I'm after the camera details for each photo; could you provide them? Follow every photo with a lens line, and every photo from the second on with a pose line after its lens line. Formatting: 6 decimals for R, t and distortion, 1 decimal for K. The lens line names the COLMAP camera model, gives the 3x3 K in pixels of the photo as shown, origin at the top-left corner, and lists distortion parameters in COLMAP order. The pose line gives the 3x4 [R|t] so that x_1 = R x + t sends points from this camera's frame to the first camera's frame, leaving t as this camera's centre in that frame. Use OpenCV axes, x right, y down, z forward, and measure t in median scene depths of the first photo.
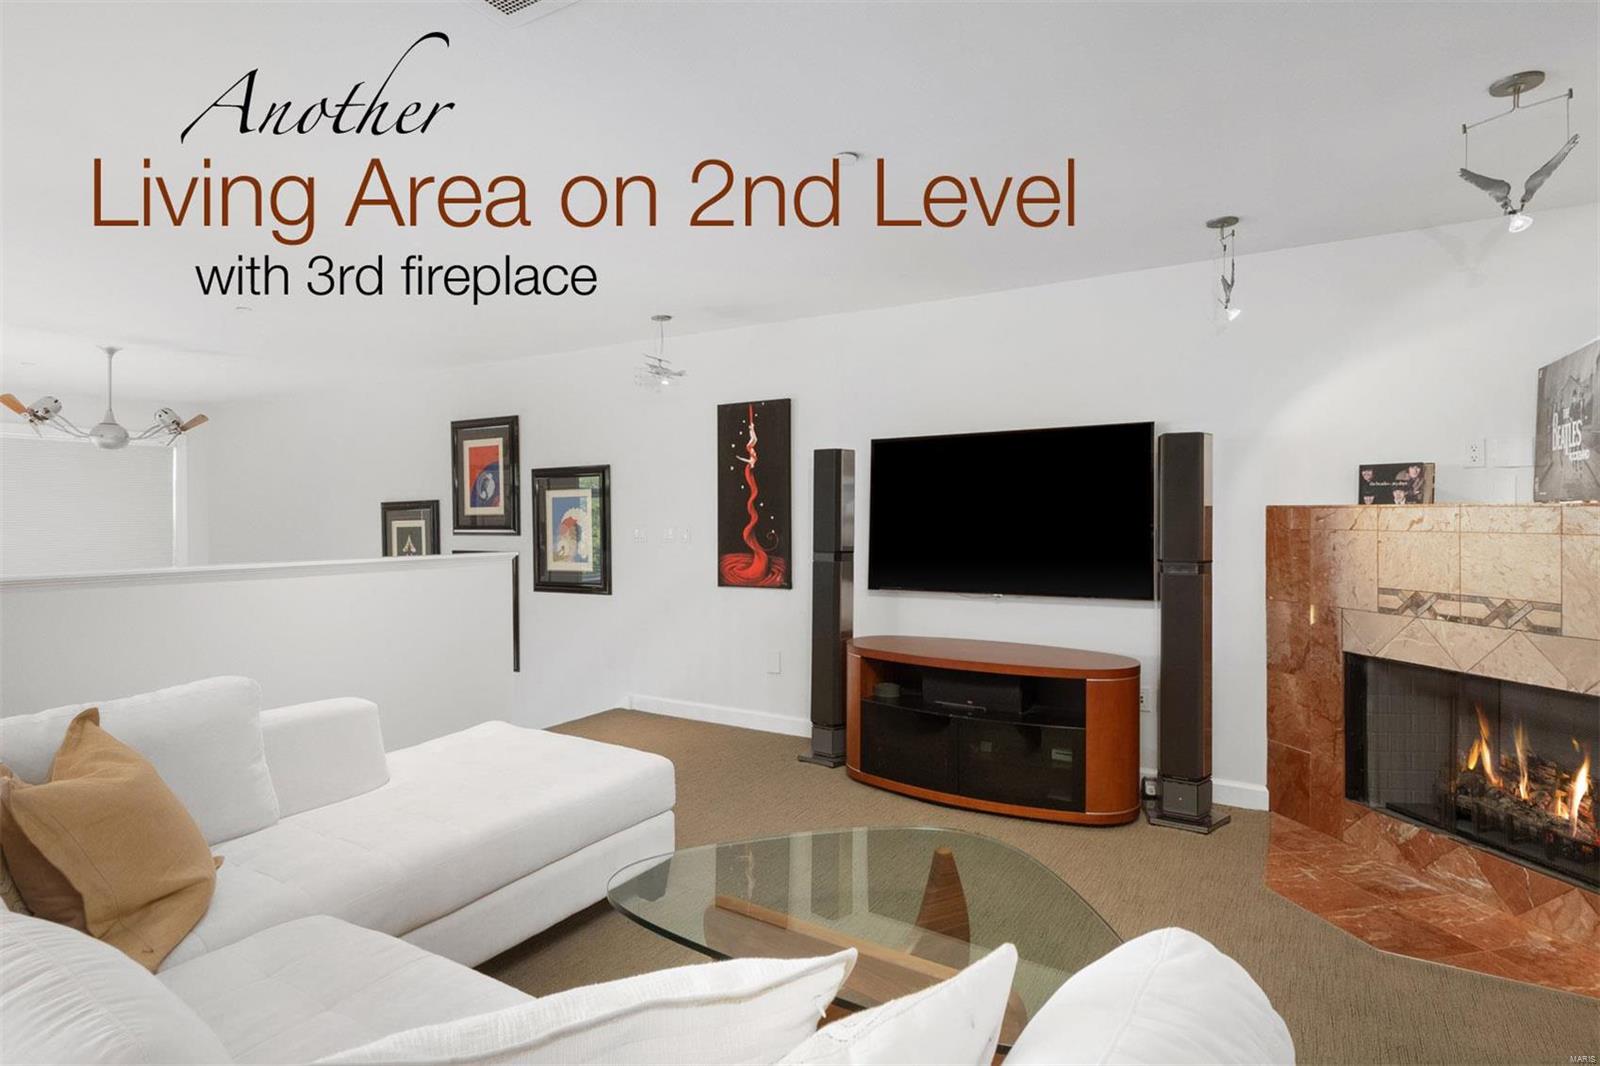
lens RADIAL K [[811.7, 0, 806.1], [0, 811.7, 525.7], [0, 0, 1]] dist [-0.001853, -0.000382]
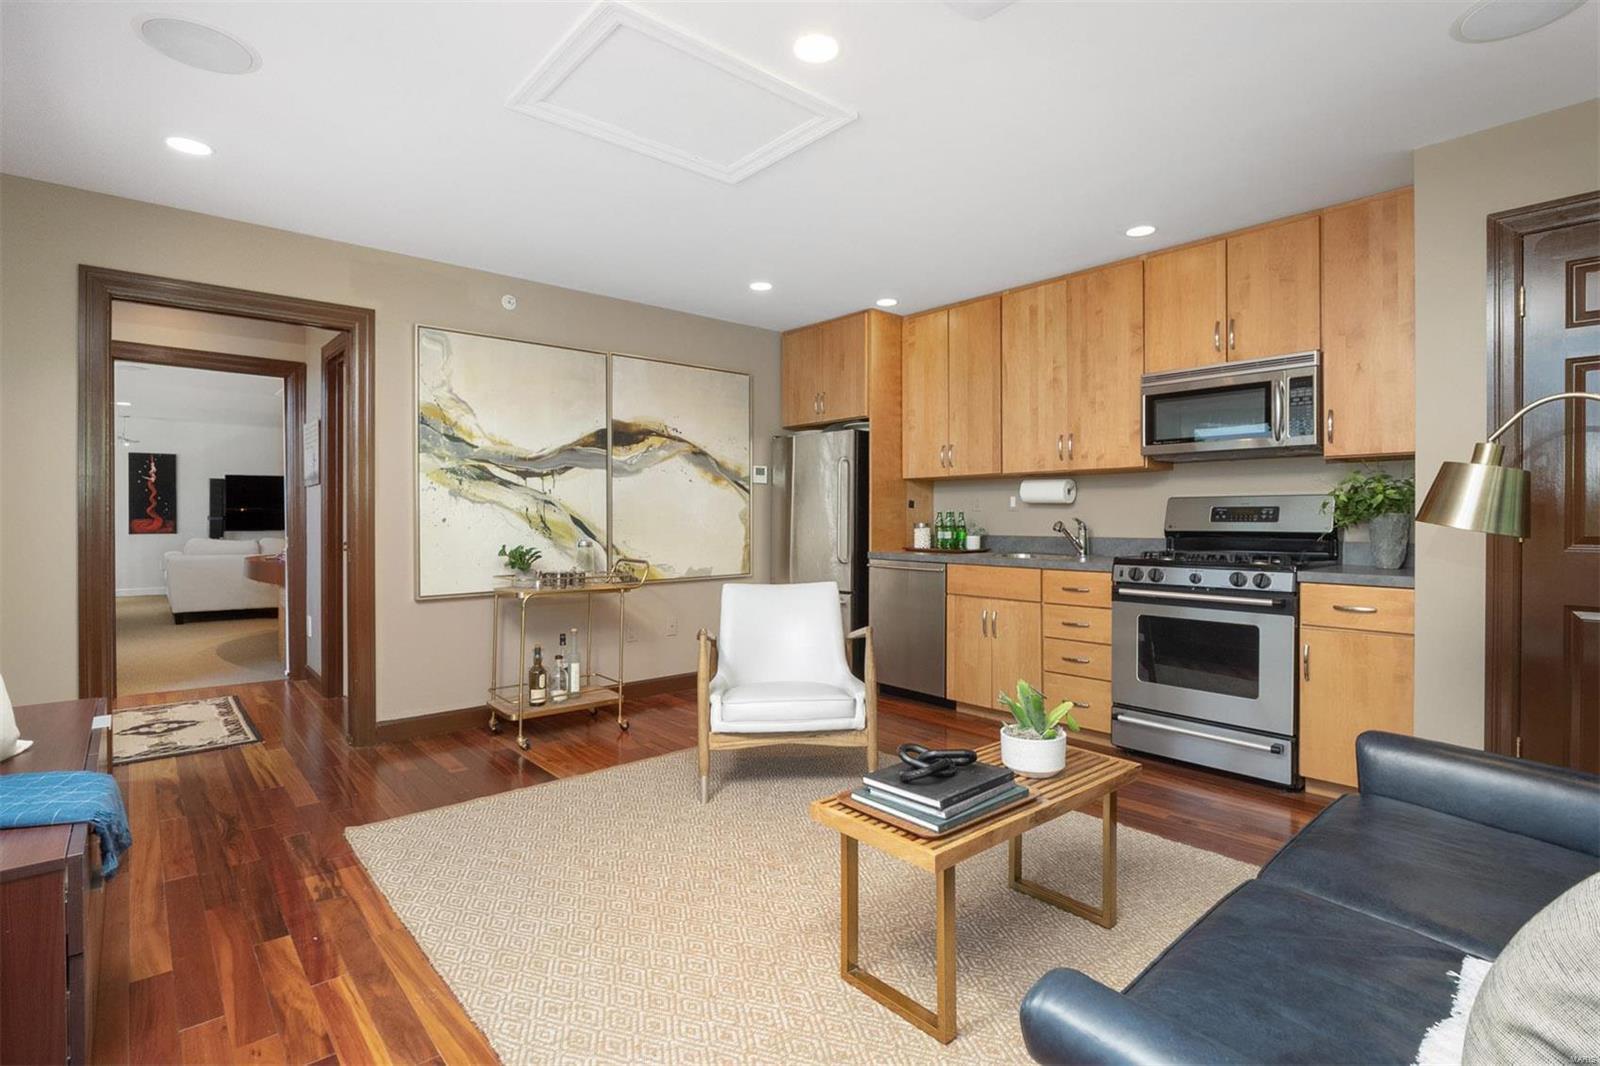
lens RADIAL K [[764.5, 0, 801.9], [0, 764.5, 521.4], [0, 0, 1]] dist [-0.017023, 0.000556]
pose [[0.313792, -0.010302, 0.949436, -2.283795], [0.004015, 0.999947, 0.009523, 0.041829], [-0.949483, 0.000824, 0.313817, -2.137895]]
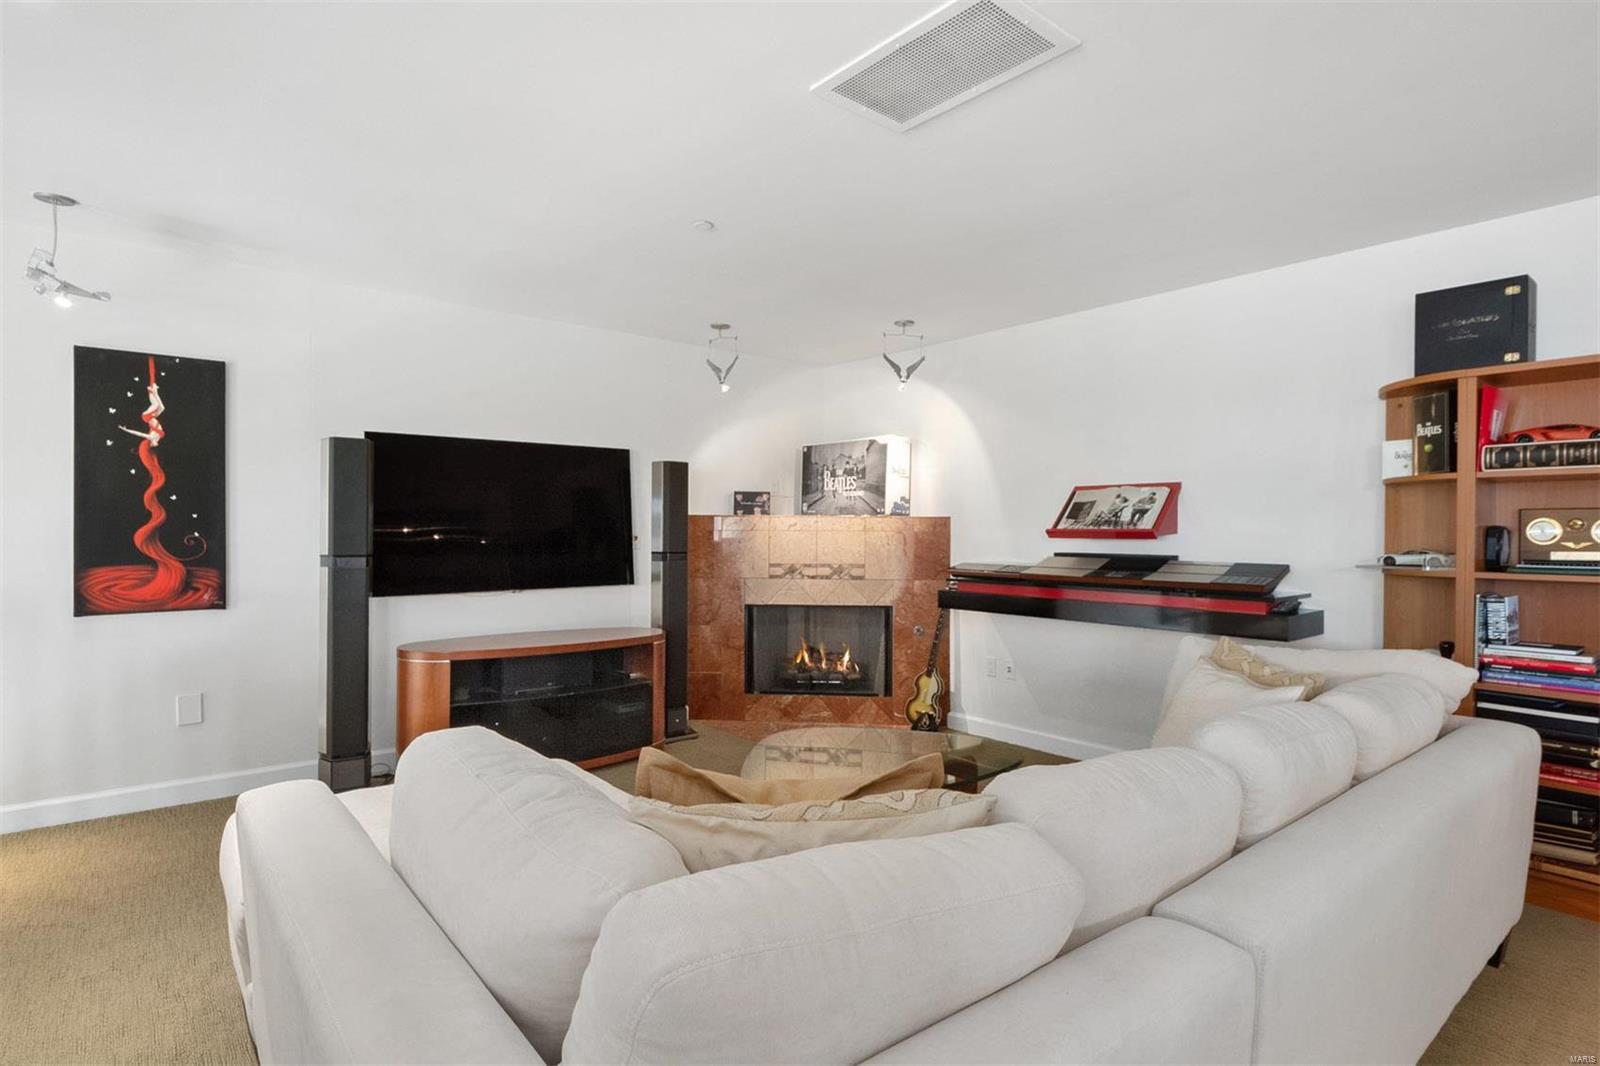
lens RADIAL K [[811.7, 0, 792.0], [0, 811.7, 539.3], [0, 0, 1]] dist [-0.001853, -0.000382]
pose [[0.349239, -0.004299, 0.937024, -0.810090], [0.004852, 0.999984, 0.002780, 0.018518], [-0.937021, 0.003576, 0.349254, 0.325362]]
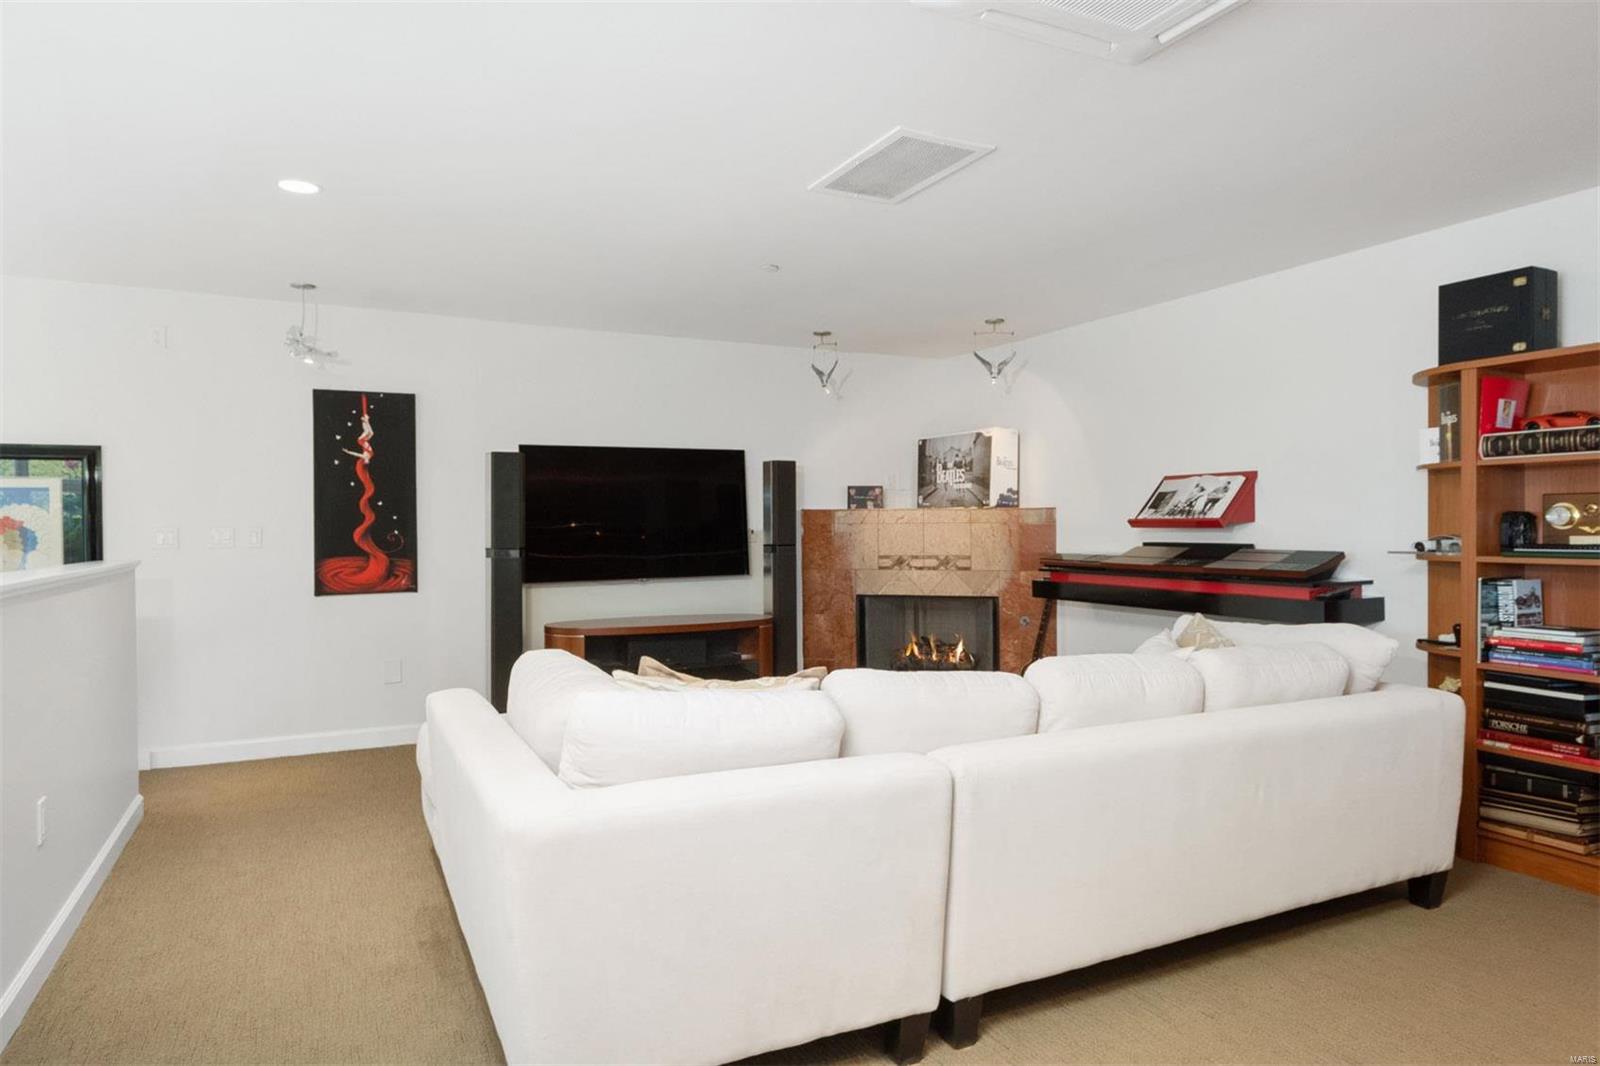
lens RADIAL K [[938.5, 0, 782.7], [0, 938.5, 532.6], [0, 0, 1]] dist [0.004301, -0.000300]
pose [[0.557392, -0.008032, 0.830211, -1.025598], [0.014908, 0.999889, -0.000335, 0.021919], [-0.830116, 0.012563, 0.557449, 0.023598]]
